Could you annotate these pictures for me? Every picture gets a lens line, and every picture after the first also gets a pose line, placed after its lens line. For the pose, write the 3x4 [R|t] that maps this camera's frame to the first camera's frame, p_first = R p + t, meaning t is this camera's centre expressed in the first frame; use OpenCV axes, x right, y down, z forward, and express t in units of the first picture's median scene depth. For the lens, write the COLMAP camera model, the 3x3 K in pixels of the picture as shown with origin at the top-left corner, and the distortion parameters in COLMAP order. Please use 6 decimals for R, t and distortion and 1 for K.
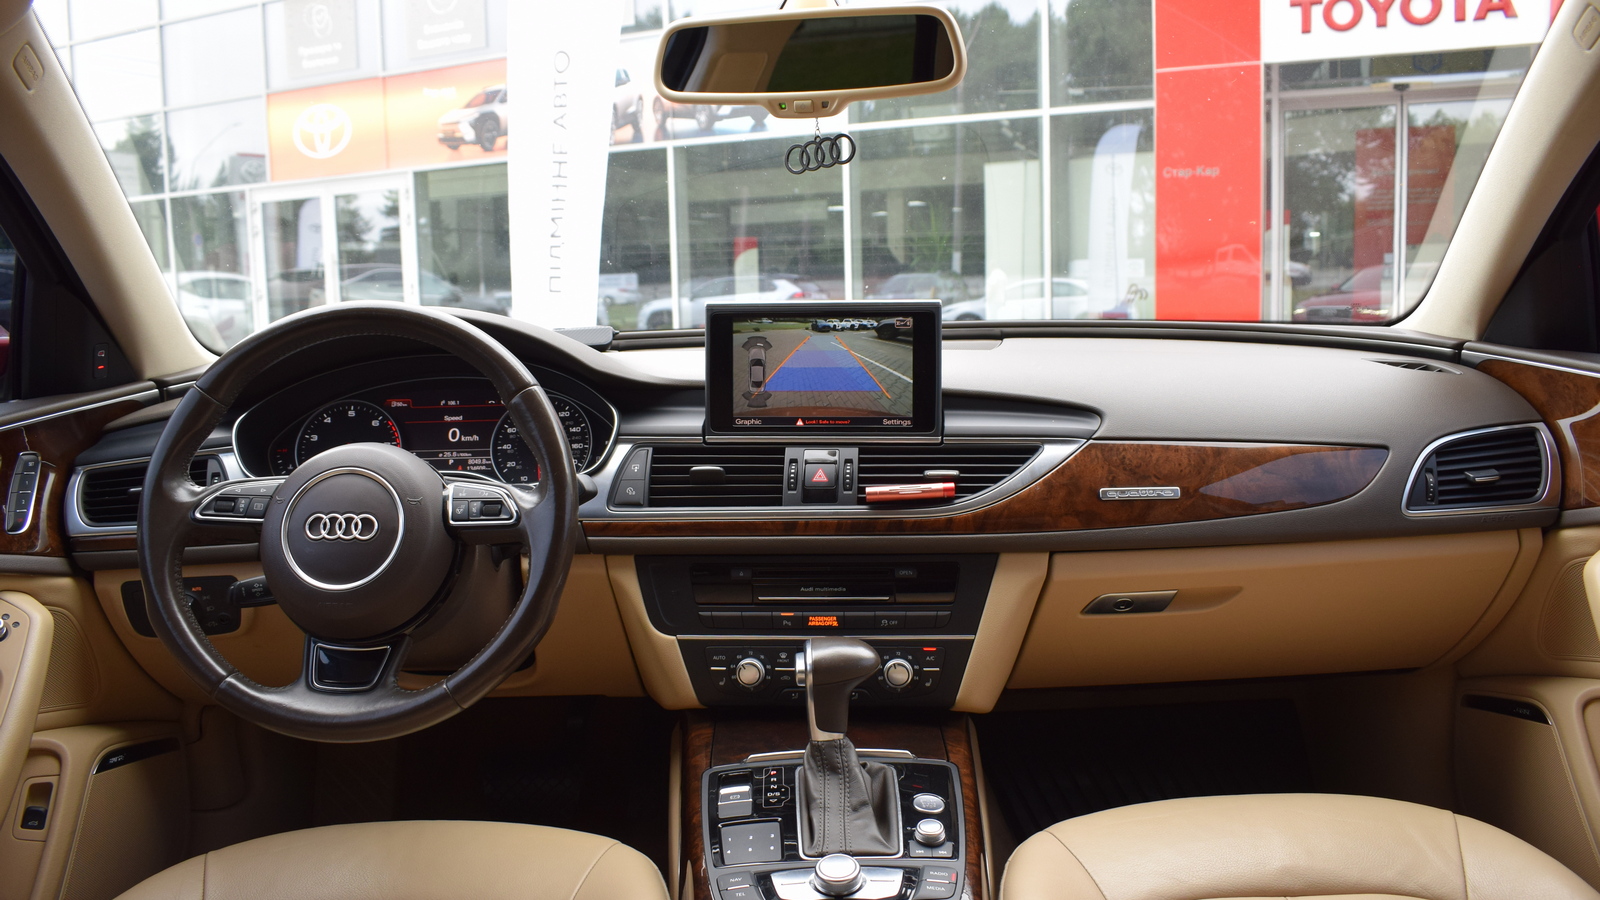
lens RADIAL K [[1288.3, 0, 800.0], [0, 1288.3, 450.0], [0, 0, 1]] dist [-0.096234, 0.008741]
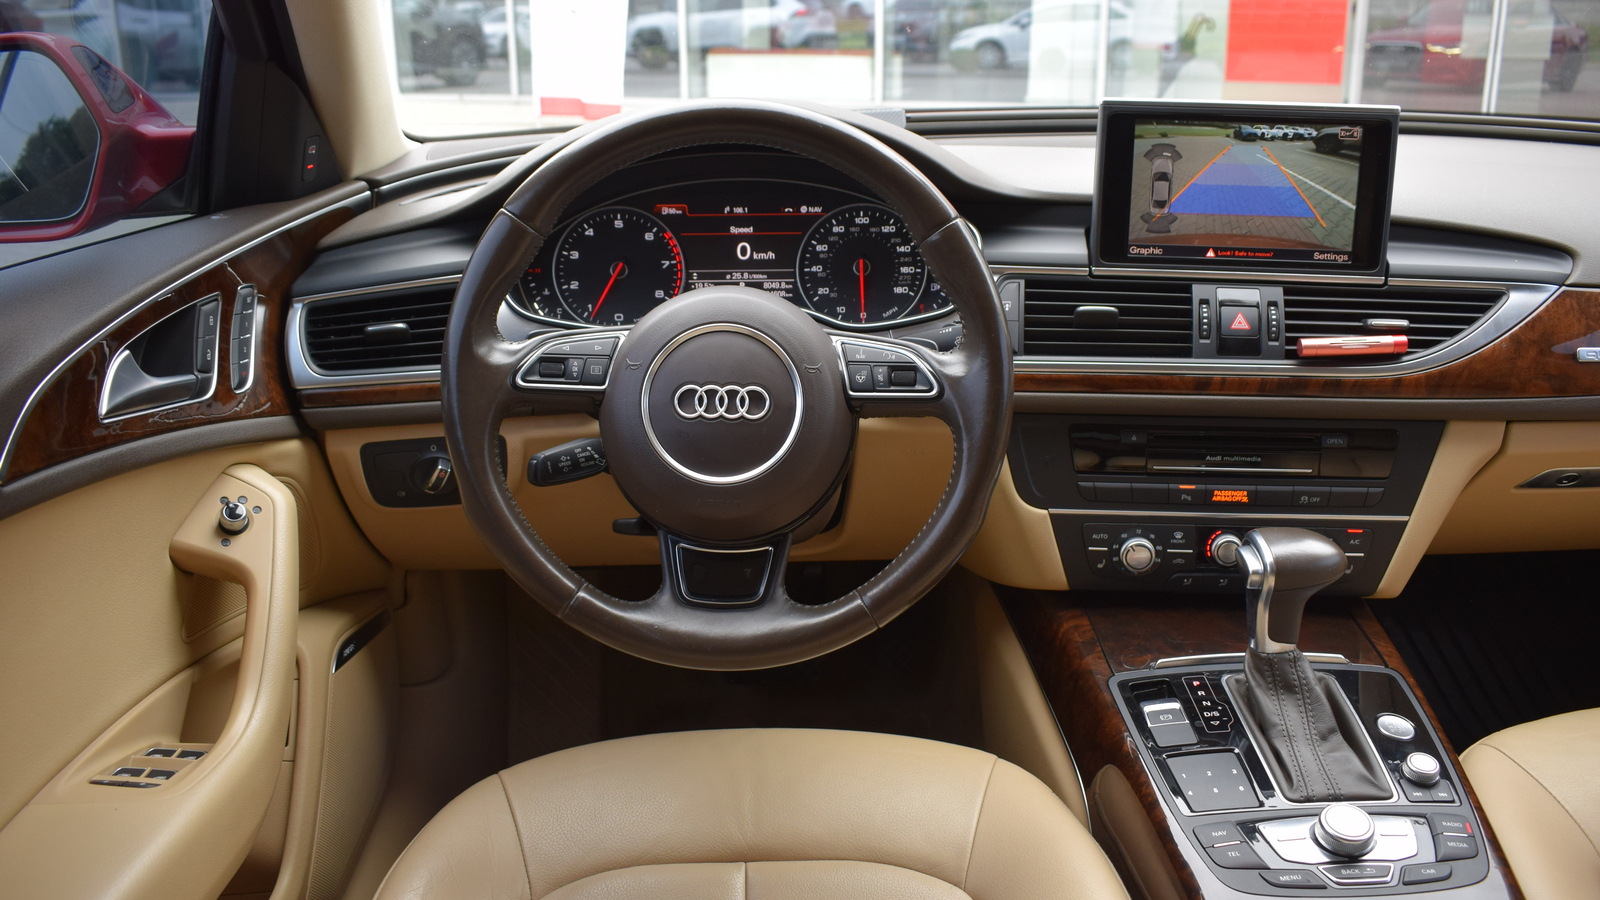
lens RADIAL K [[1379.4, 0, 800.0], [0, 1379.4, 450.0], [0, 0, 1]] dist [-0.091106, 0.003338]
pose [[0.999823, 0.012315, 0.014196, -0.271678], [-0.014808, 0.981354, 0.191639, -0.061376], [-0.011572, -0.191815, 0.981363, 0.138207]]
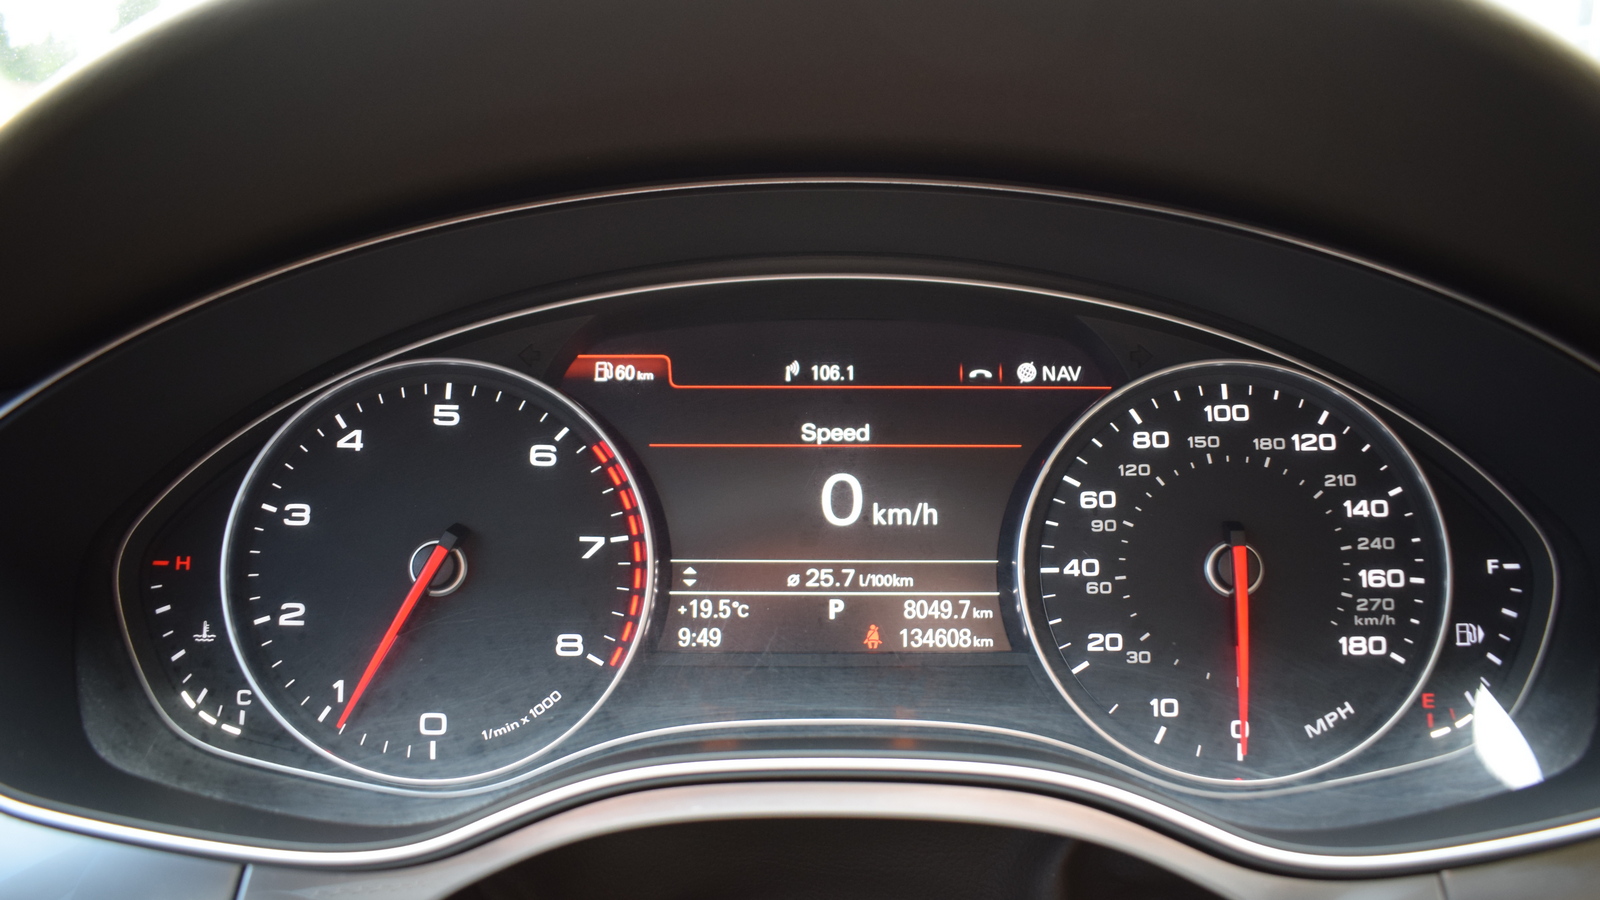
lens RADIAL K [[1288.3, 0, 800.0], [0, 1288.3, 450.0], [0, 0, 1]] dist [-0.096234, 0.008741]
pose [[0.999517, 0.025720, -0.017464, -0.303625], [-0.023680, 0.993829, 0.108368, -0.055188], [0.020143, -0.107902, 0.993957, 0.819611]]
